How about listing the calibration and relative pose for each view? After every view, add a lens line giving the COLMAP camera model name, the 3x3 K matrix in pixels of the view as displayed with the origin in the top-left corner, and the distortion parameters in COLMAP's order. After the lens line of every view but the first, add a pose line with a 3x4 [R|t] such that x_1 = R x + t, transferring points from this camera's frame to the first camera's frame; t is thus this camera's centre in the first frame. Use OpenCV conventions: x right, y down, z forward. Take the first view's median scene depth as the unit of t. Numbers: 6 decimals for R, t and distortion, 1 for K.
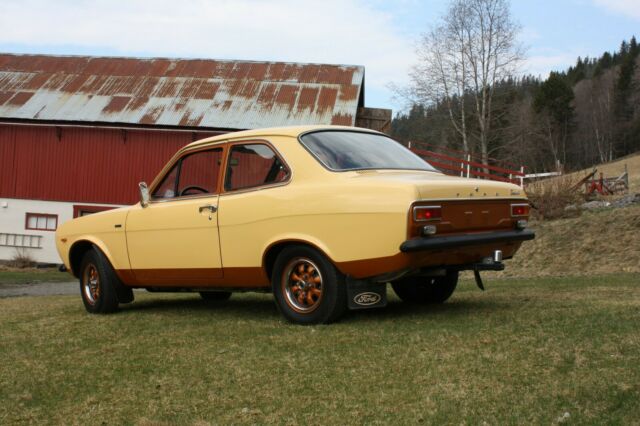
lens RADIAL K [[828.9, 0, 320.0], [0, 828.9, 213.0], [0, 0, 1]] dist [-0.048624, 0.012165]
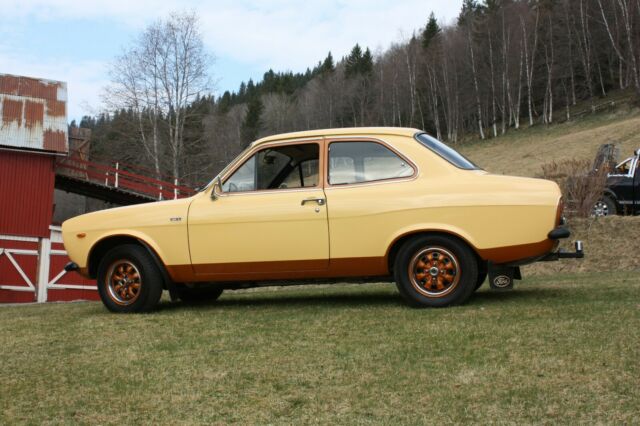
lens RADIAL K [[828.9, 0, 320.0], [0, 828.9, 213.0], [0, 0, 1]] dist [-0.048624, 0.012165]
pose [[0.898872, 0.027699, 0.437335, -0.511112], [-0.011888, 0.999174, -0.038849, 0.043372], [-0.438050, 0.029722, 0.898459, 0.064630]]
